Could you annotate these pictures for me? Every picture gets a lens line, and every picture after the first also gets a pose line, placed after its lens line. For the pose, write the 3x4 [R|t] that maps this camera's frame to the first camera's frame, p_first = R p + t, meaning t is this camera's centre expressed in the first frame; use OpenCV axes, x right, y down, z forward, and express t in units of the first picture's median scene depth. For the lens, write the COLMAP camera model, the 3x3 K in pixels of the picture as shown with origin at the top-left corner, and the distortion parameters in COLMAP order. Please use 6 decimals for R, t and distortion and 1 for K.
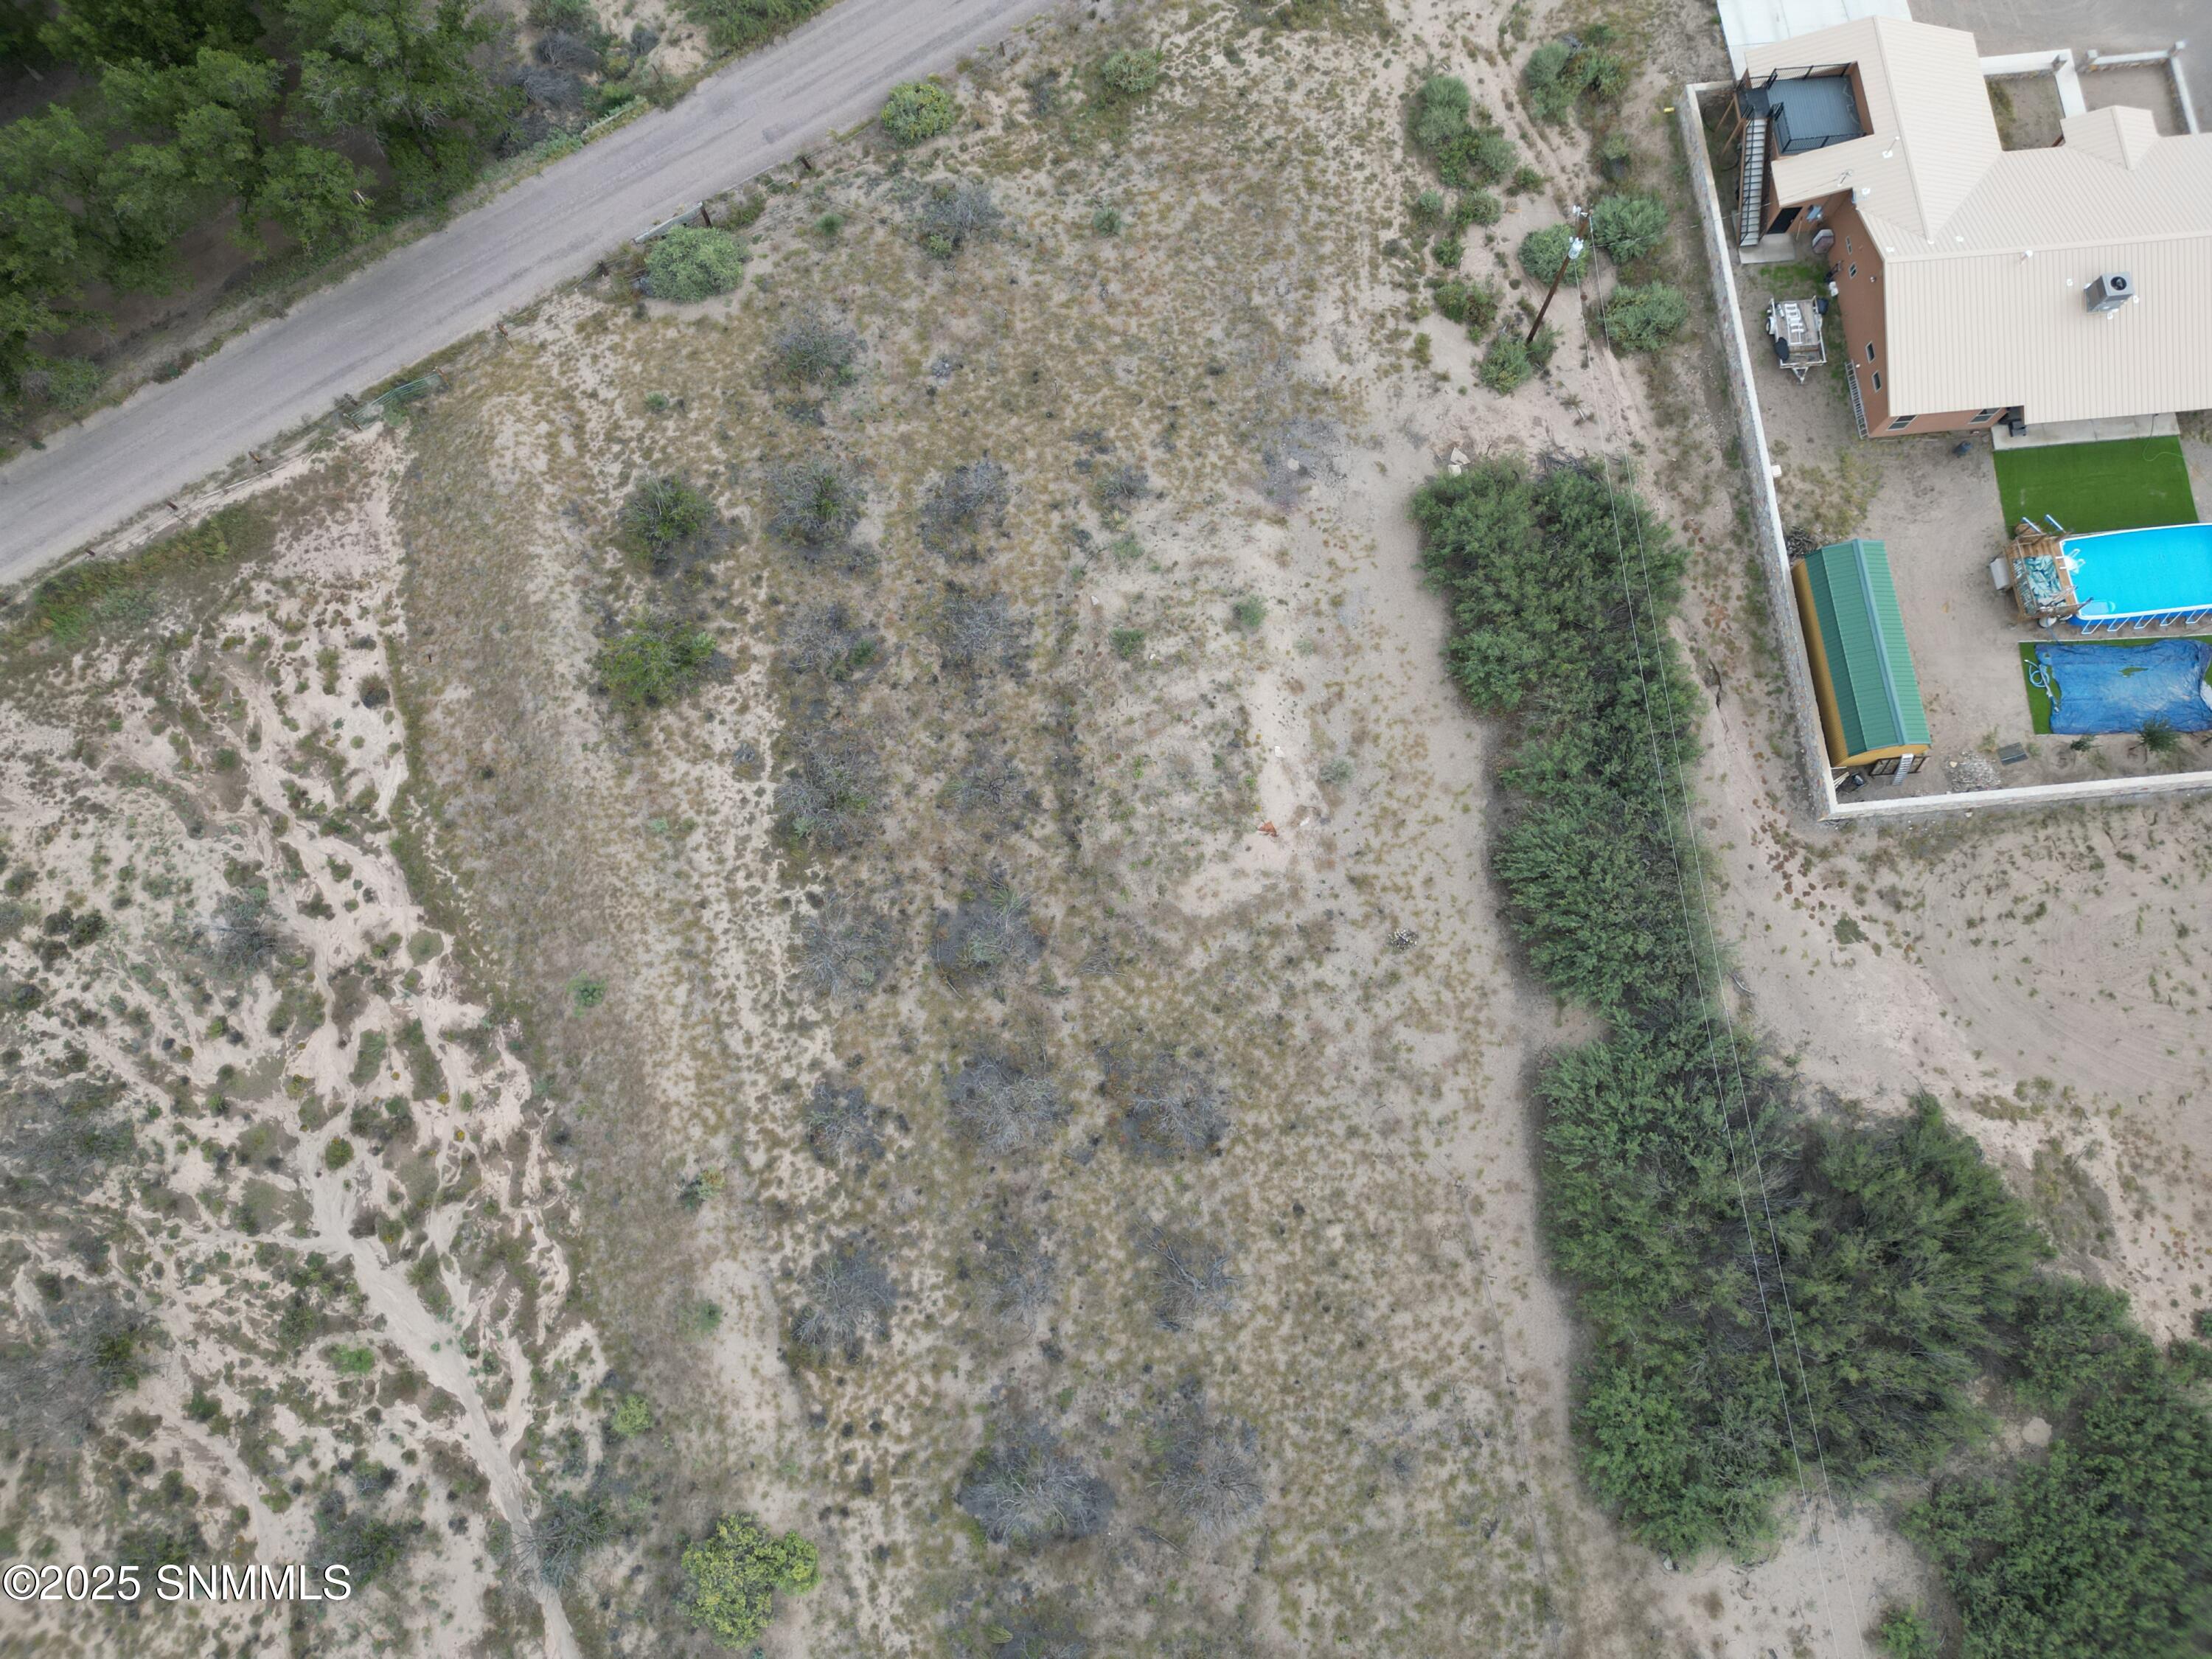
lens RADIAL K [[1521.2, 0, 1102.8], [0, 1521.2, 829.1], [0, 0, 1]] dist [0.076001, -0.075417]
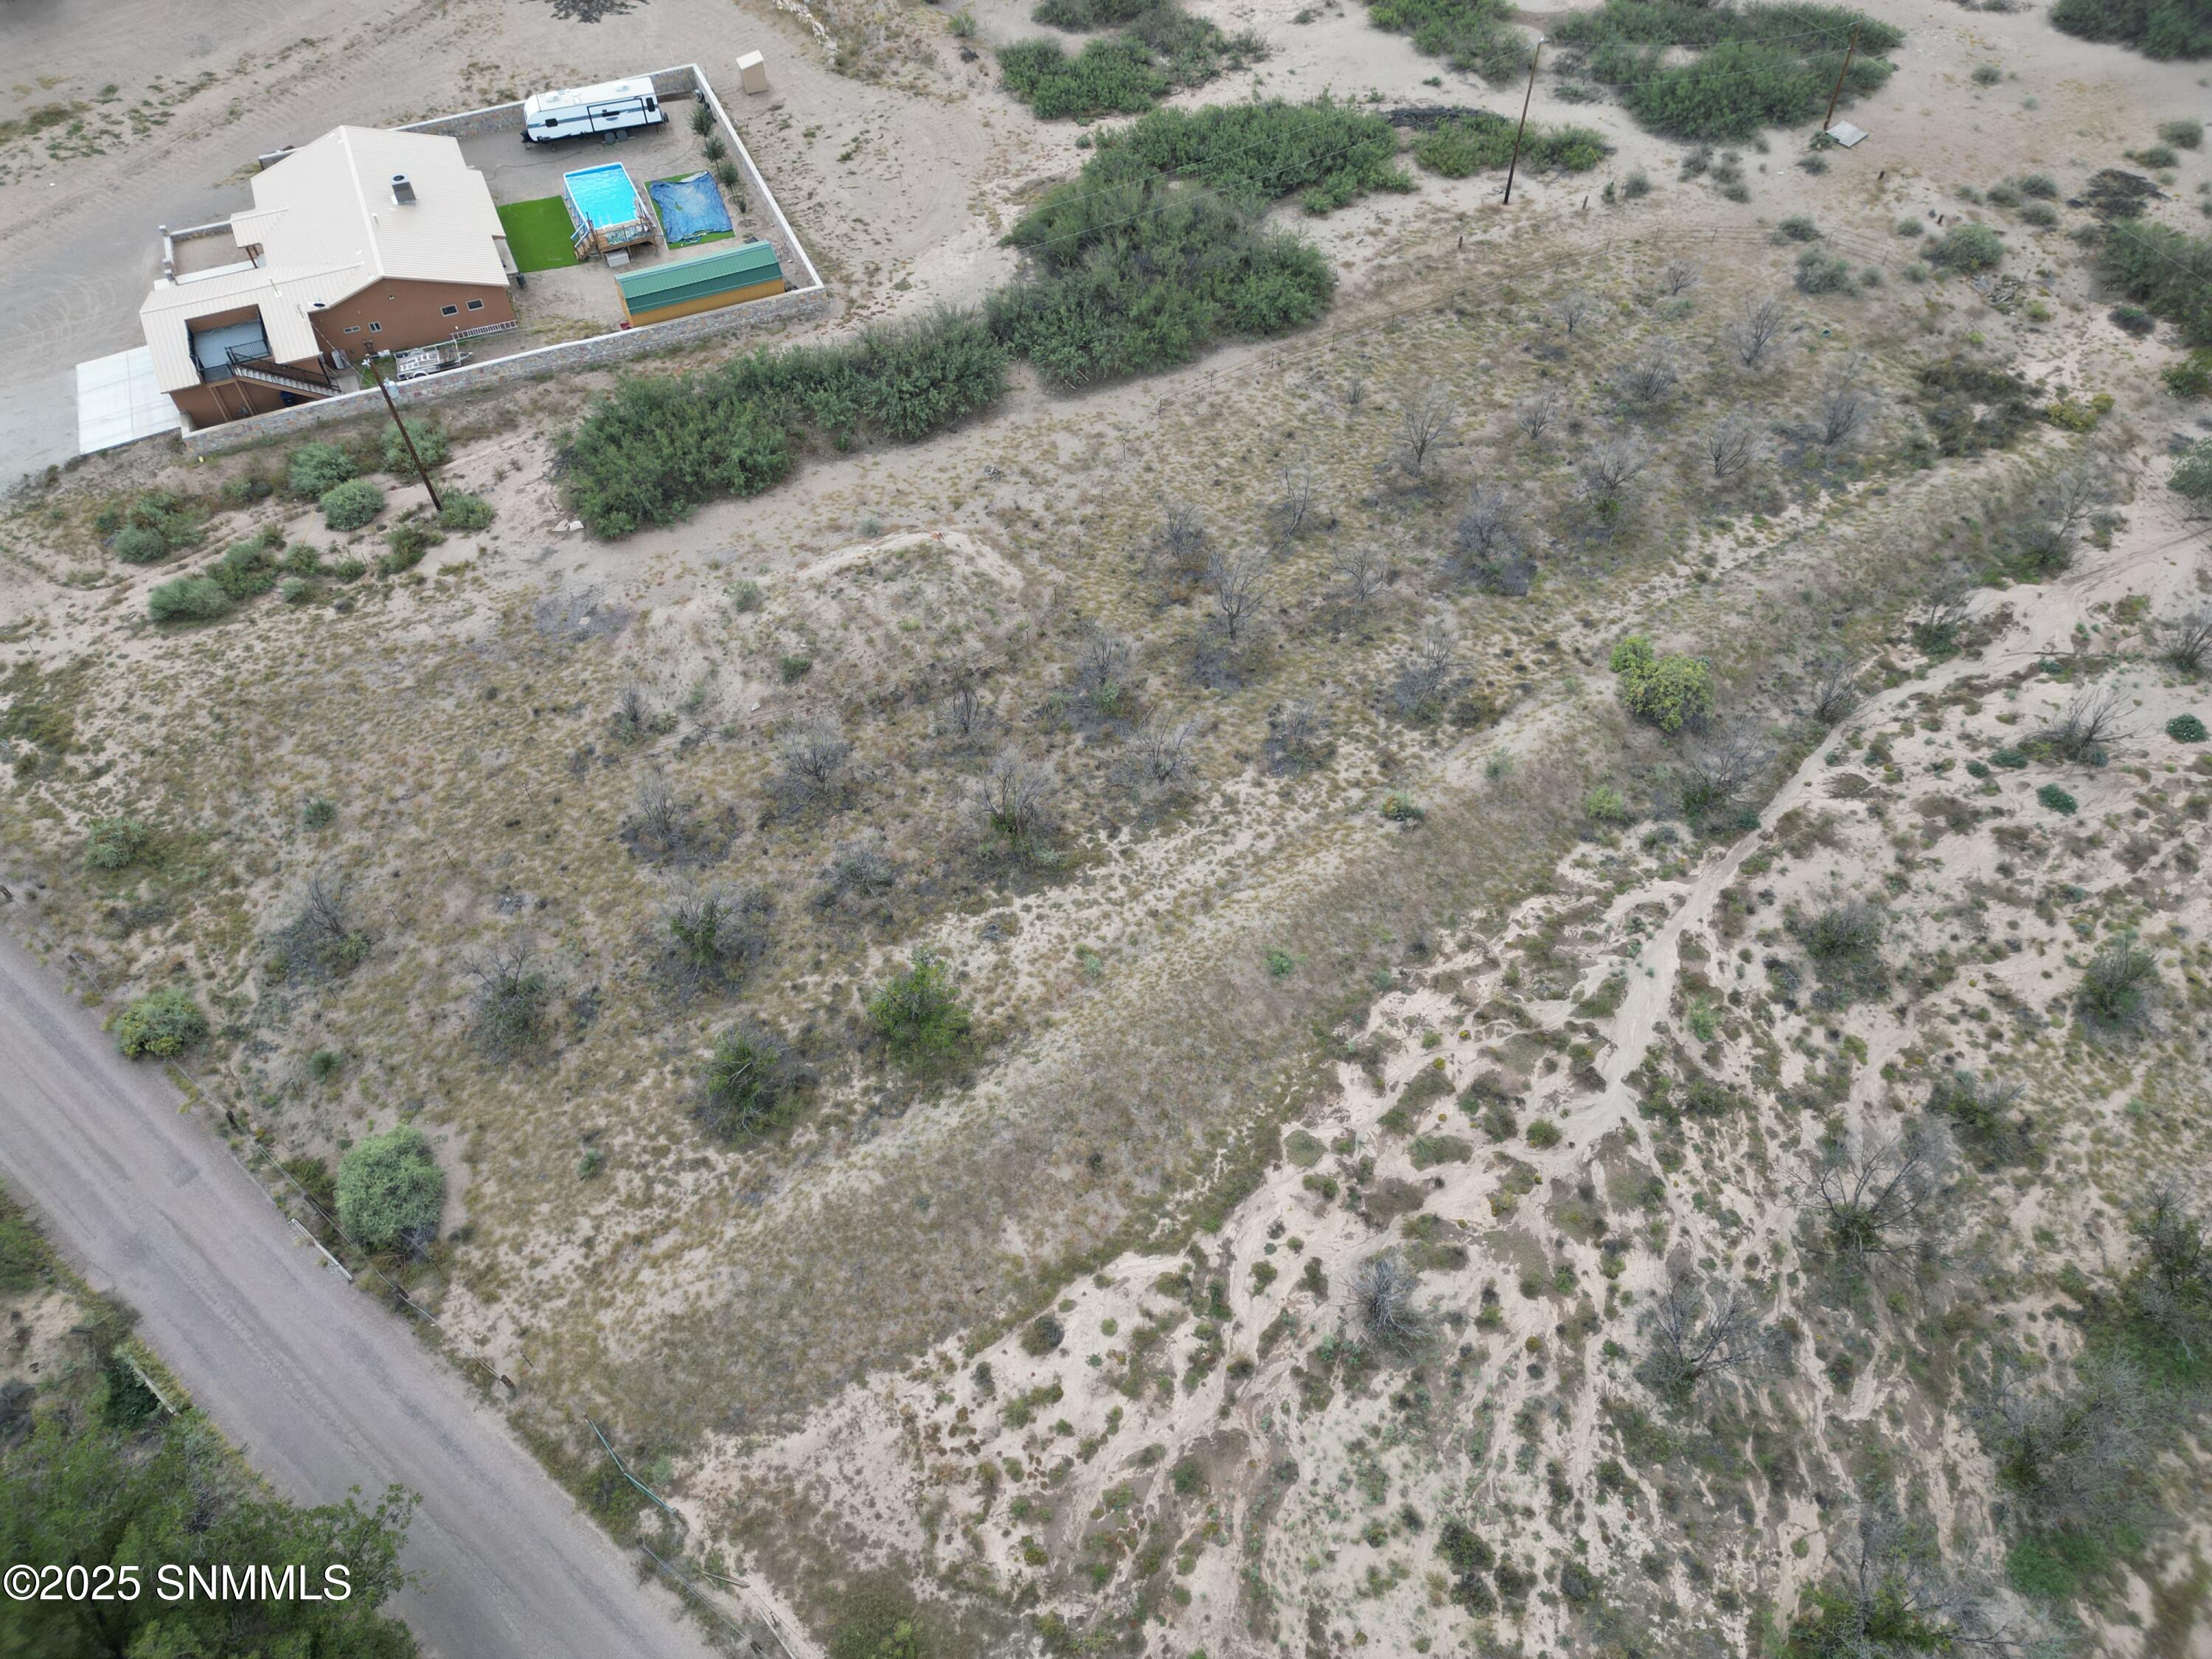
lens RADIAL K [[1545.9, 0, 1102.5], [0, 1545.9, 824.6], [0, 0, 1]] dist [0.075004, -0.079432]
pose [[-0.323049, -0.723227, 0.610396, -0.825182], [0.923124, -0.098695, 0.371620, -0.349377], [-0.208523, 0.683522, 0.699511, 0.275641]]
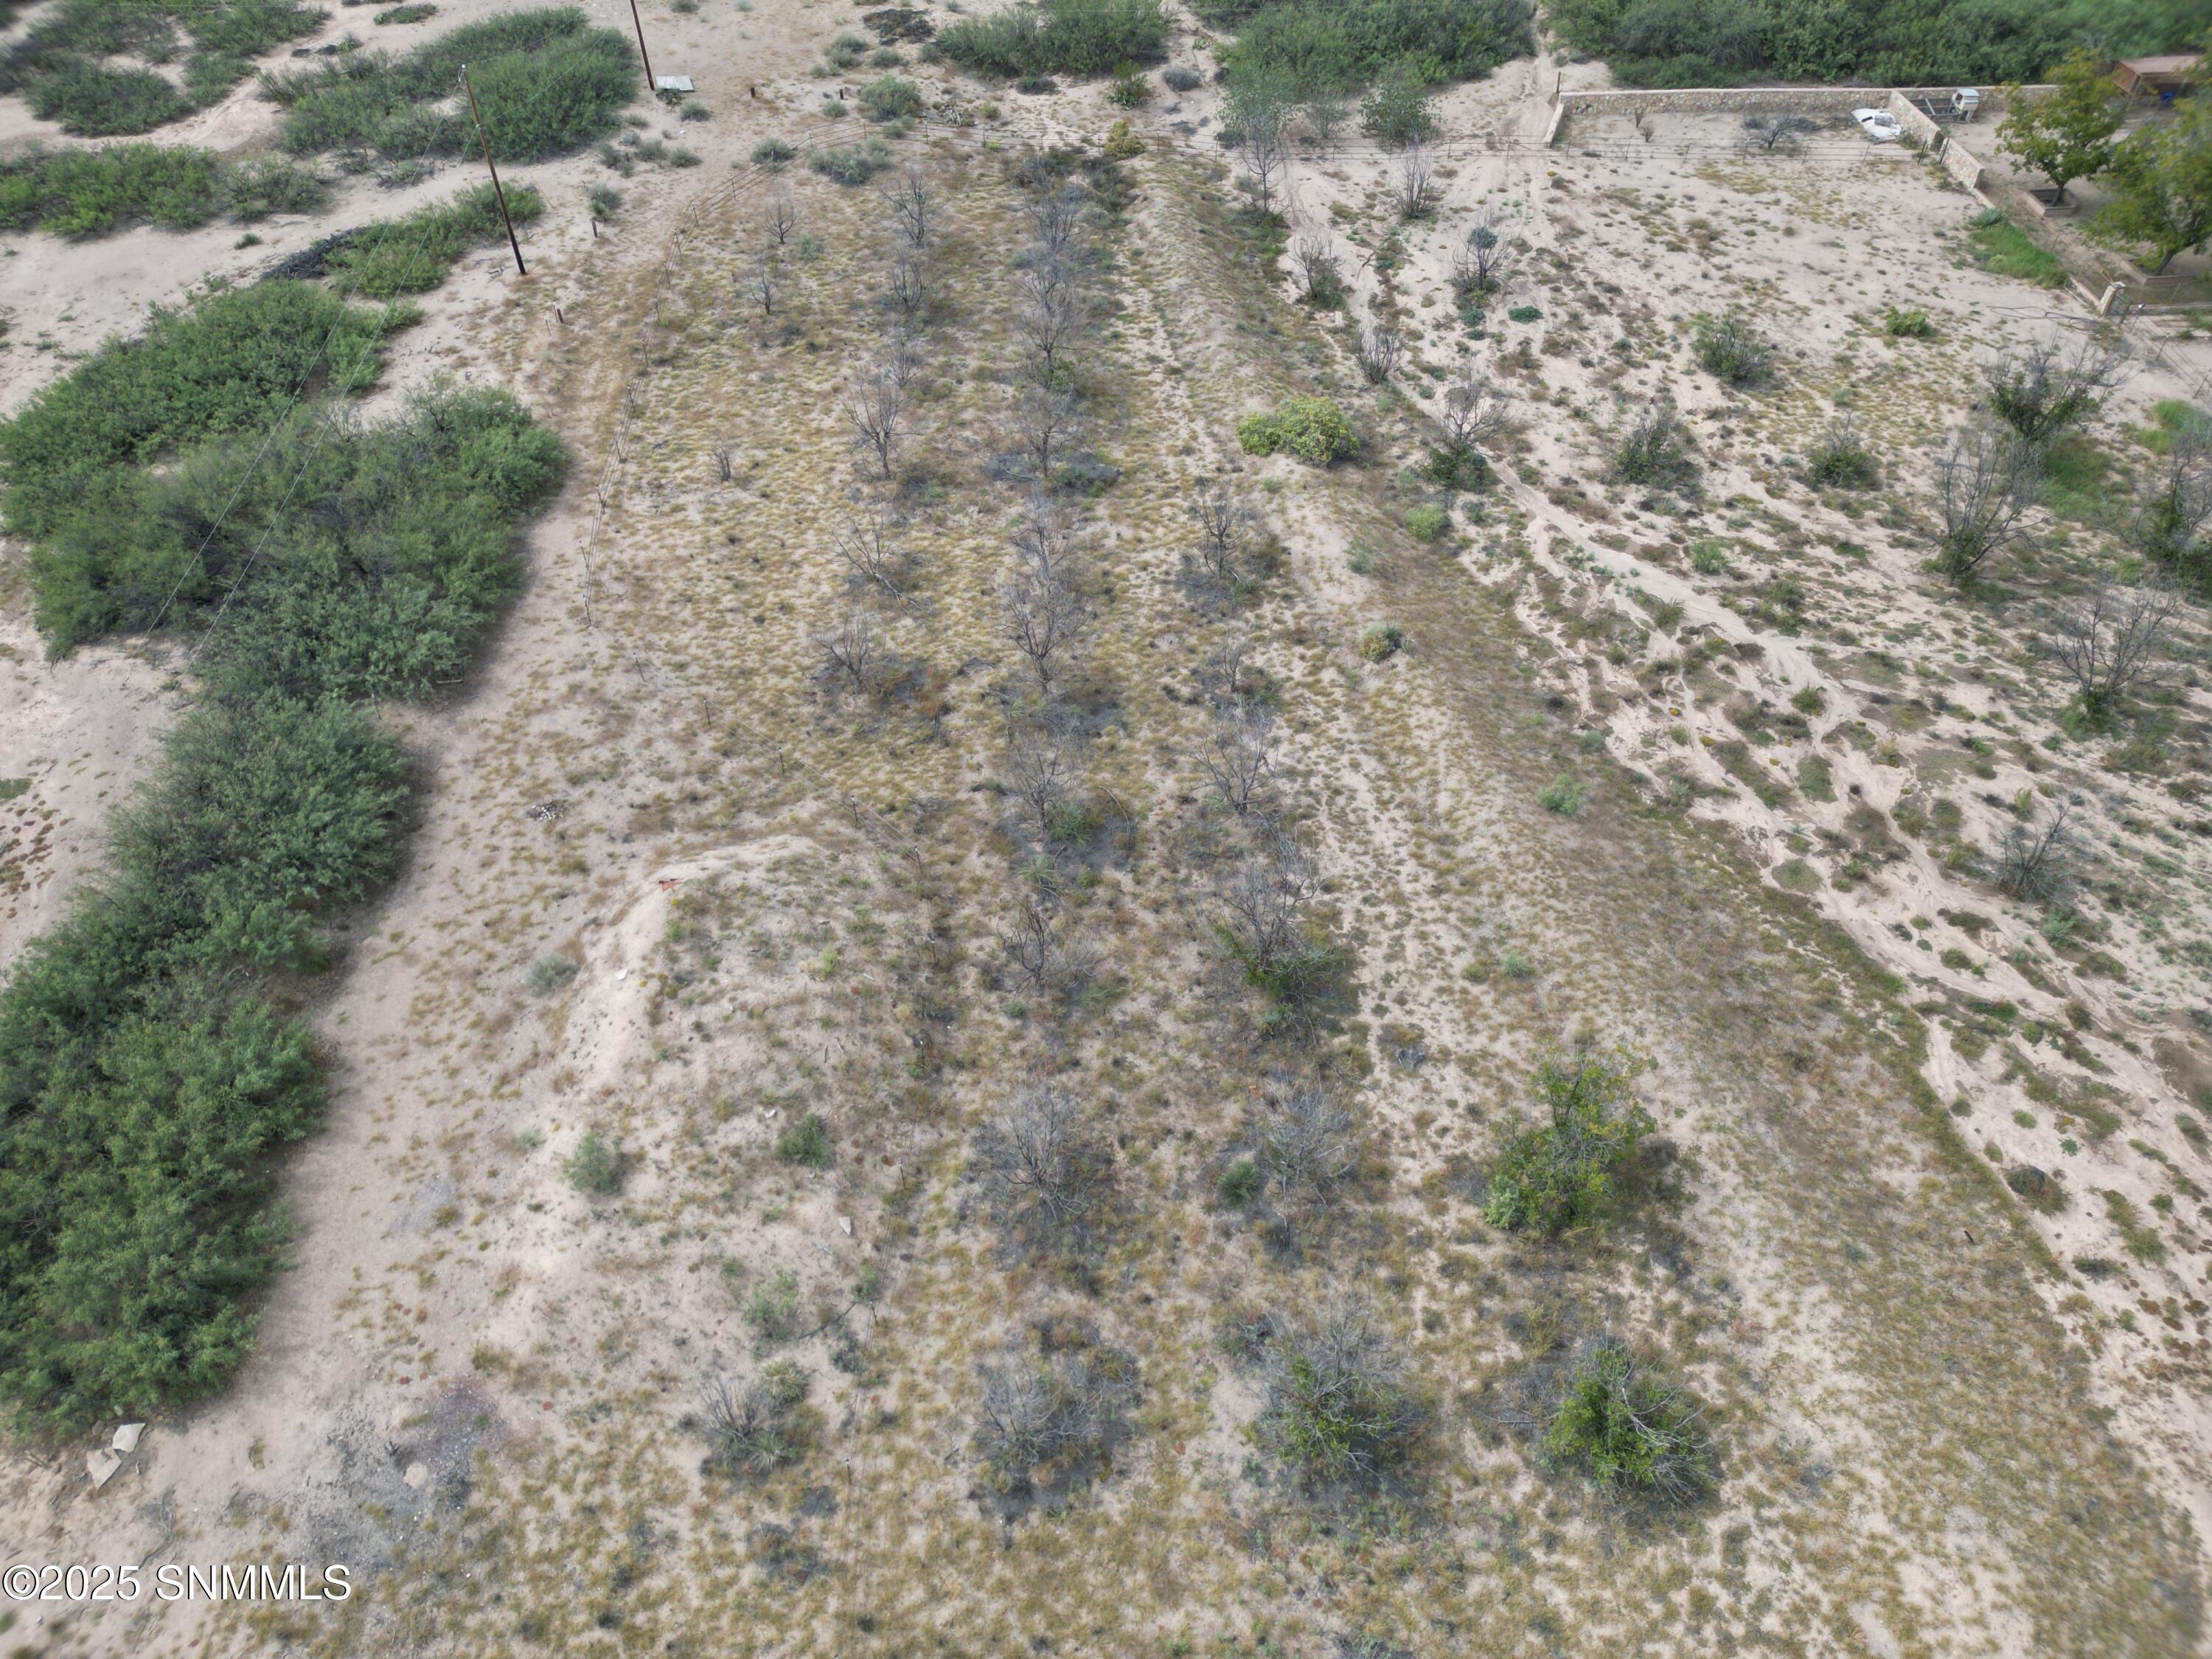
lens RADIAL K [[1545.9, 0, 1102.5], [0, 1545.9, 824.6], [0, 0, 1]] dist [0.075004, -0.079432]
pose [[-0.997713, -0.025275, 0.062693, -0.145114], [0.066789, -0.511578, 0.856637, -0.610072], [0.010421, 0.858865, 0.512096, 0.583649]]
